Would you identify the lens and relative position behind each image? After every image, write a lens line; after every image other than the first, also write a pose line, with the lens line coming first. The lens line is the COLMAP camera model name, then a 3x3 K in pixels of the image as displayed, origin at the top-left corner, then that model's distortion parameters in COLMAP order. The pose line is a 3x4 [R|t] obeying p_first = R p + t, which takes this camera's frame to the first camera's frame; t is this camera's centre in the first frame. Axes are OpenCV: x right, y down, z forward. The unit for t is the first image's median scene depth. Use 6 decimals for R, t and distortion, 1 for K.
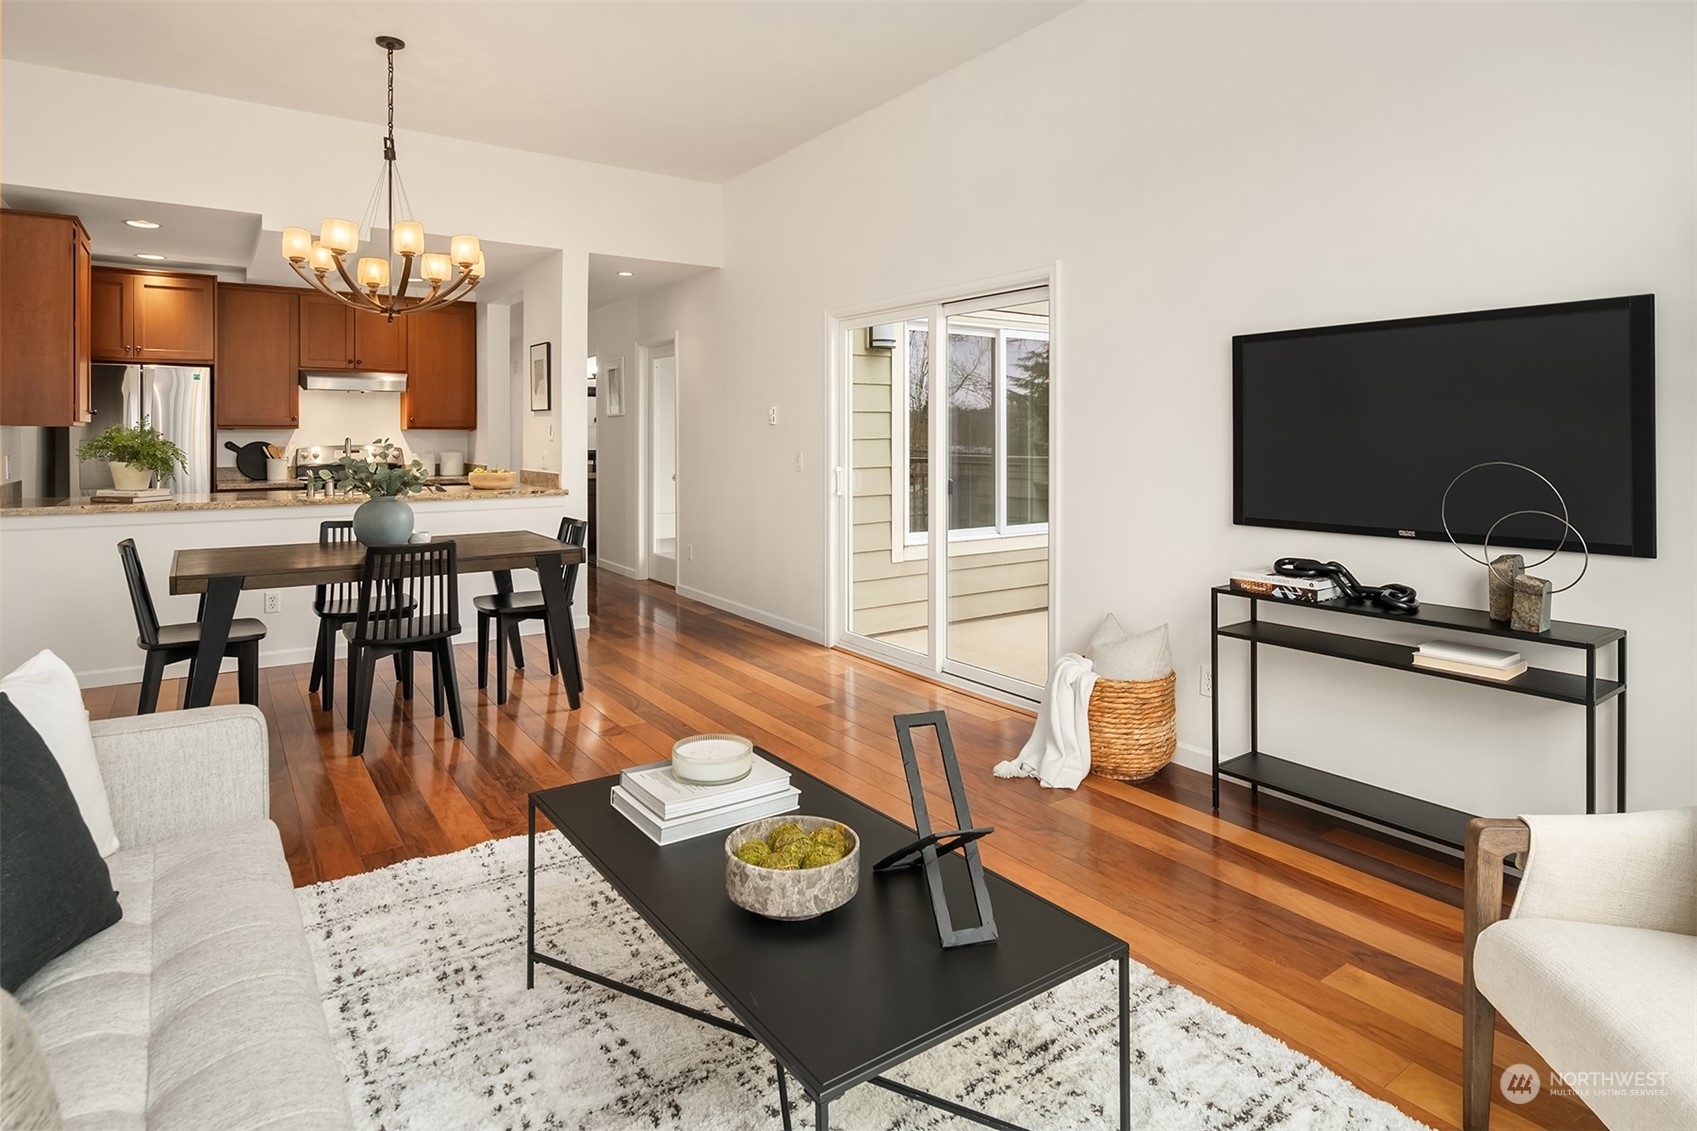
lens RADIAL K [[937.9, 0, 842.2], [0, 937.9, 452.5], [0, 0, 1]] dist [-0.005571, -0.001649]
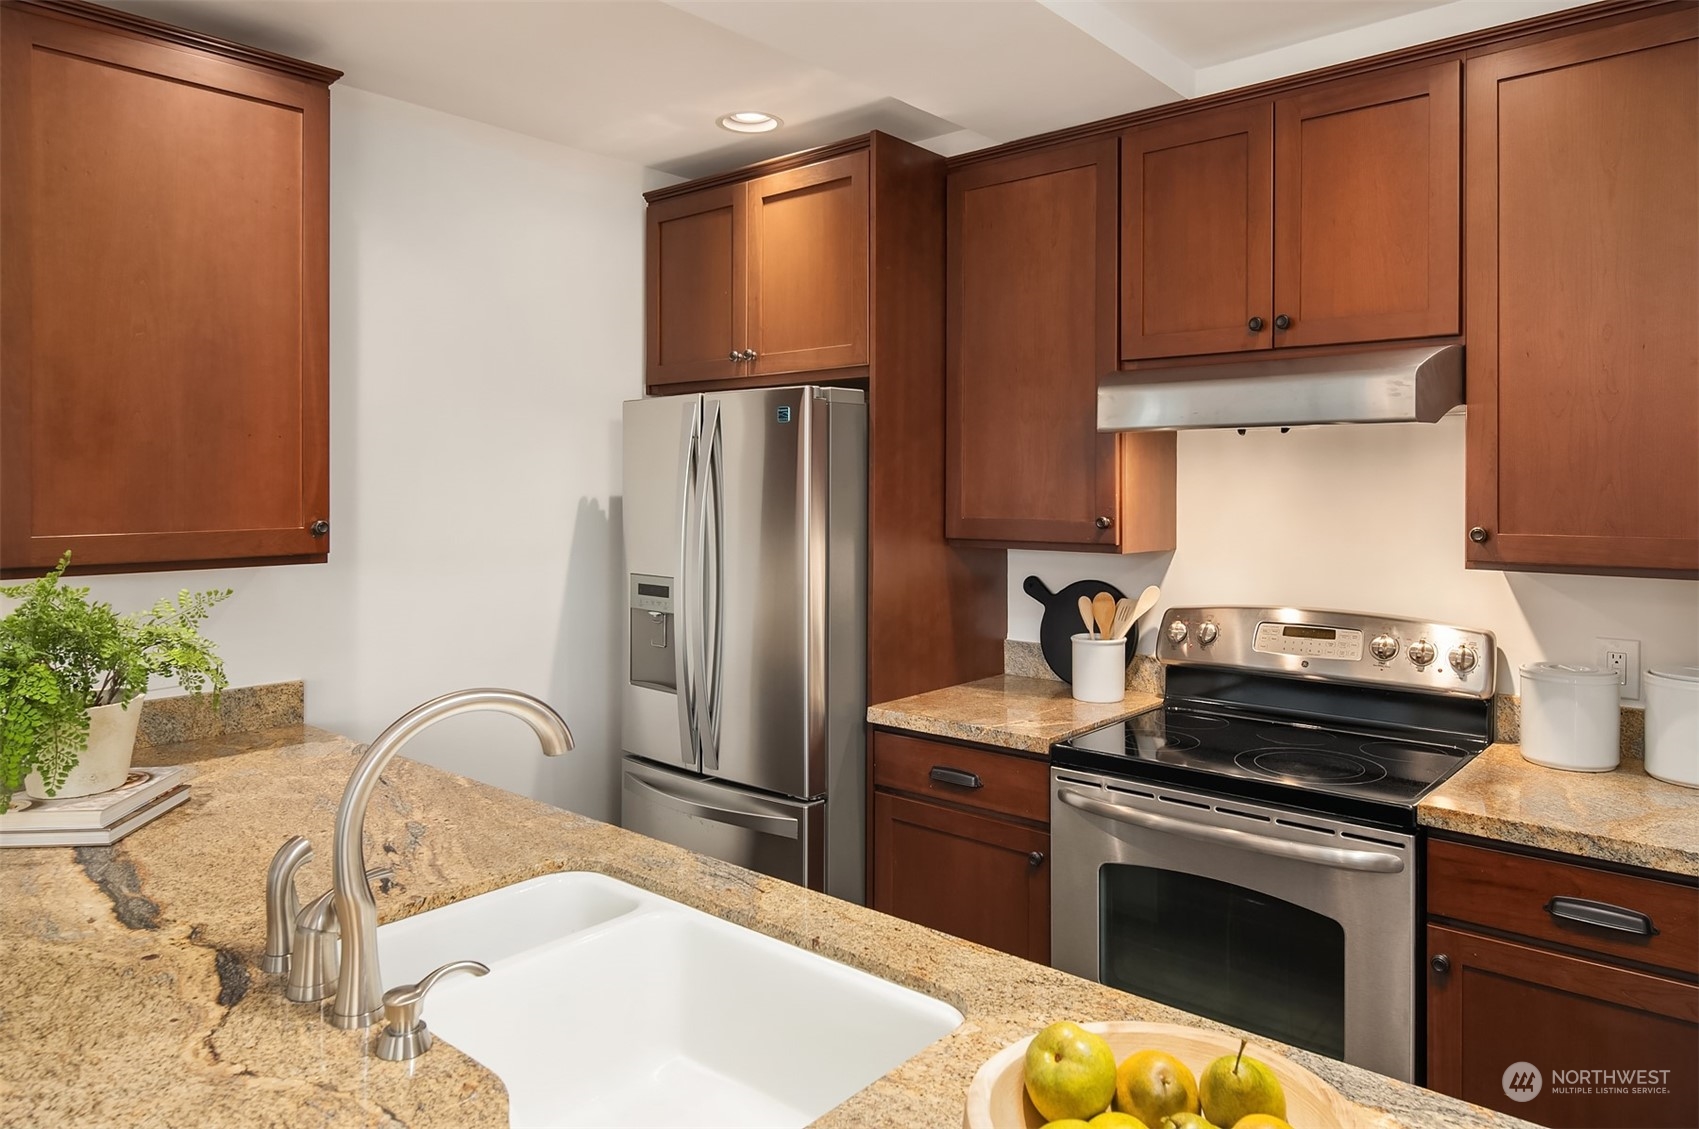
lens RADIAL K [[1114.8, 0, 856.0], [0, 1114.8, 483.7], [0, 0, 1]] dist [-0.005191, -0.001229]
pose [[0.232757, 0.002038, -0.972533, -0.234377], [-0.012923, 0.999916, -0.000997, -0.049284], [0.972449, 0.012800, 0.232764, 0.844174]]
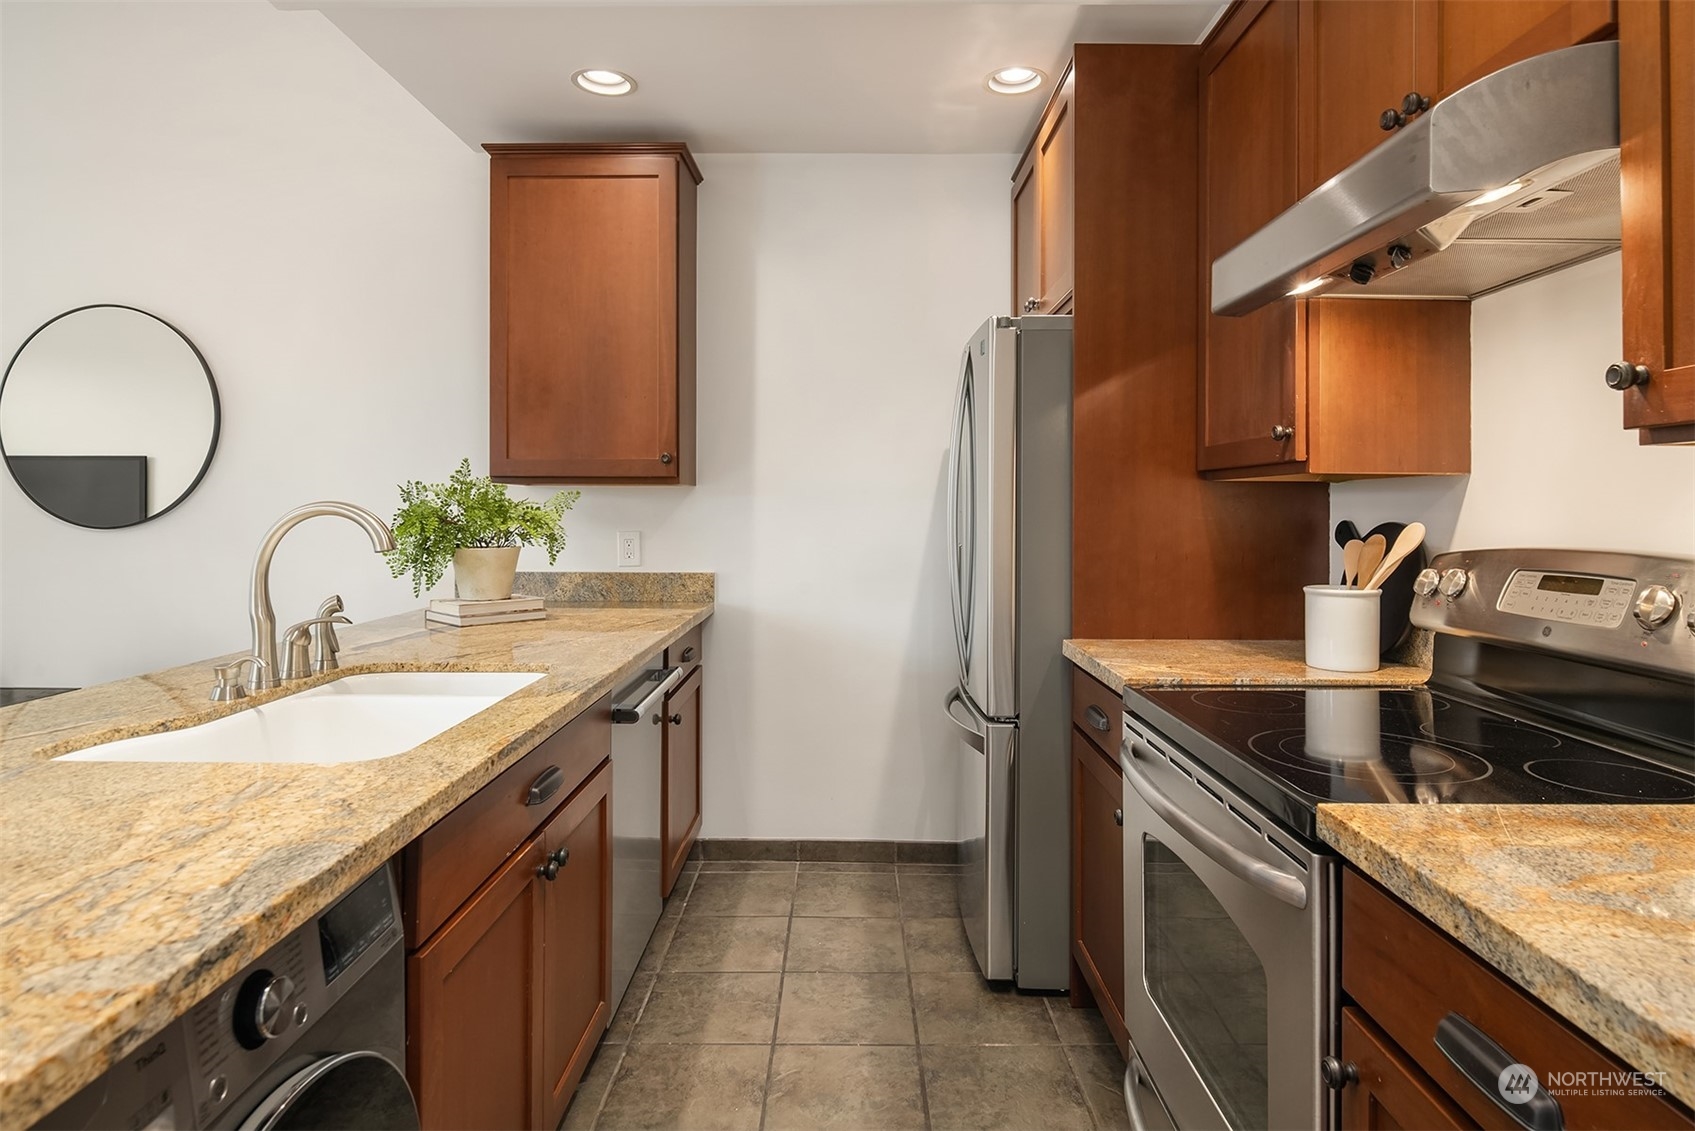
lens RADIAL K [[942.3, 0, 832.5], [0, 942.3, 503.6], [0, 0, 1]] dist [-0.005326, -0.002624]
pose [[-0.596589, -0.002954, -0.802542, -0.312154], [-0.013248, 0.999893, 0.006168, -0.016852], [0.802438, 0.014312, -0.596564, 1.080258]]
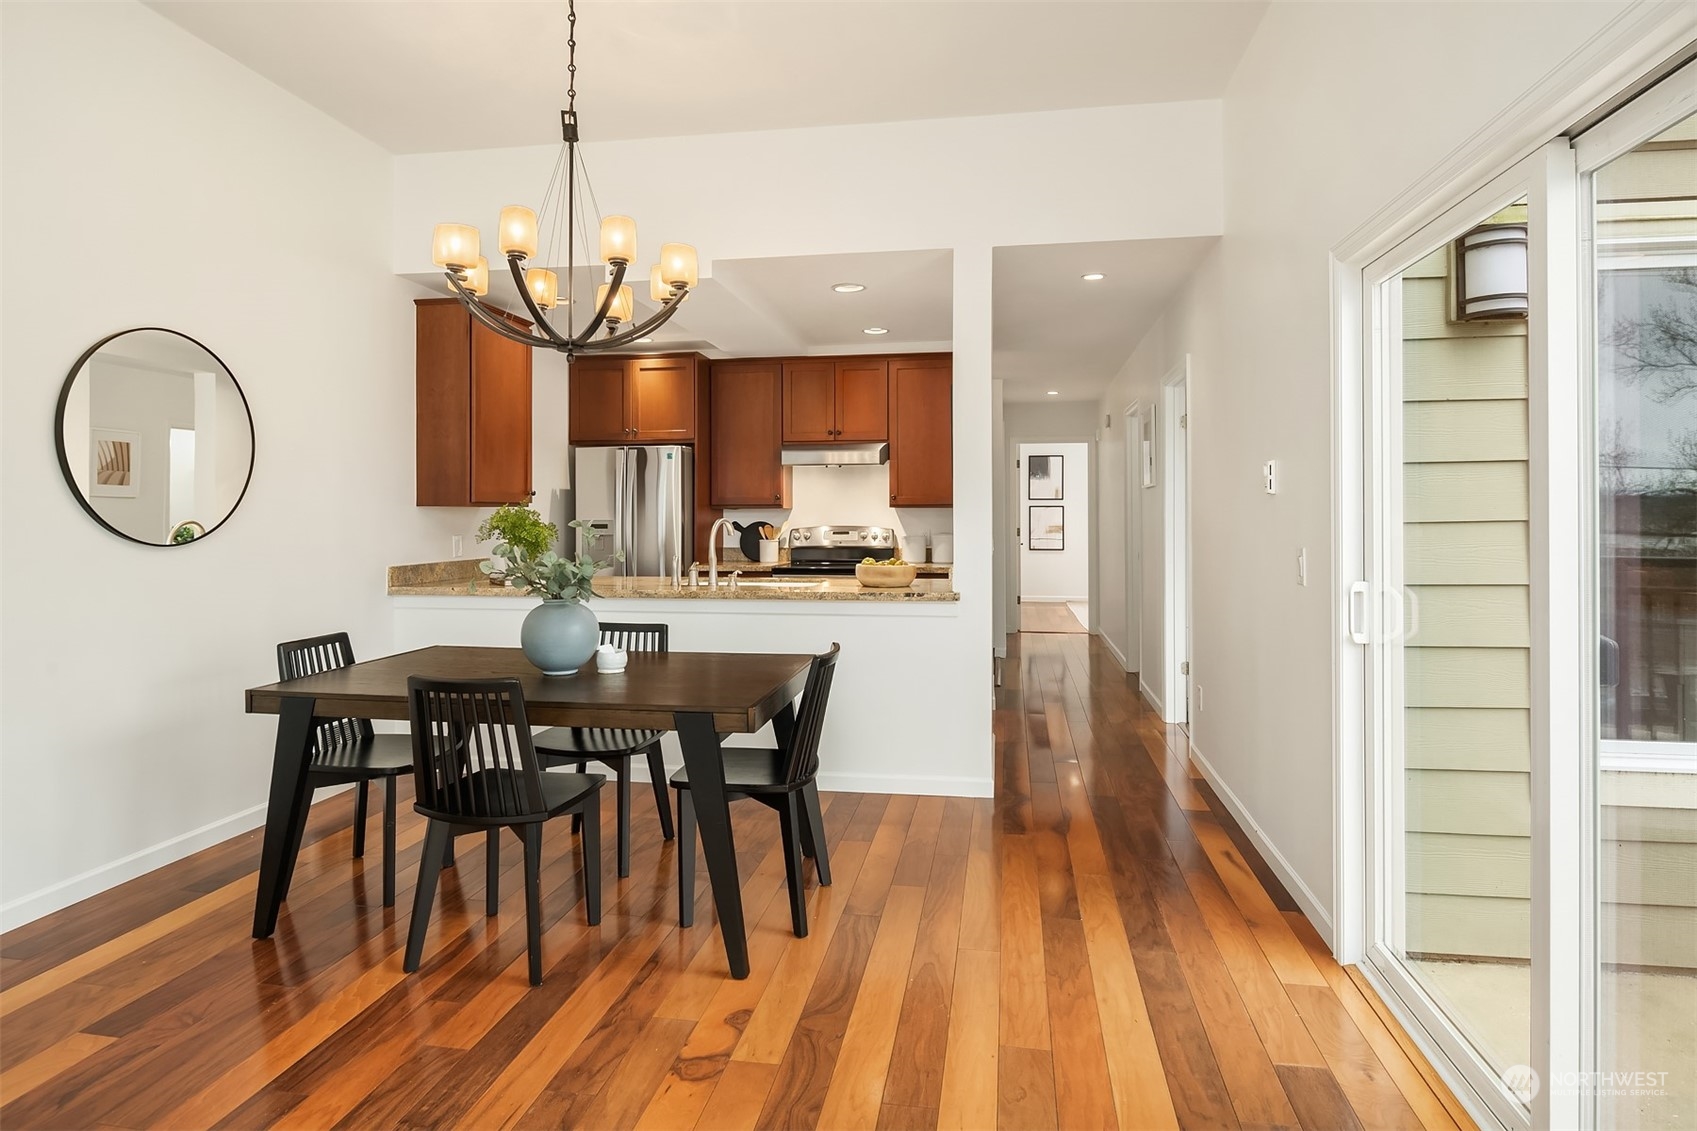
lens RADIAL K [[912.7, 0, 852.7], [0, 912.7, 517.8], [0, 0, 1]] dist [-0.000740, -0.000767]
pose [[0.709075, -0.000071, -0.705133, 0.113294], [-0.008684, 0.999923, -0.008833, -0.008480], [0.705079, 0.012387, 0.709020, 0.416043]]
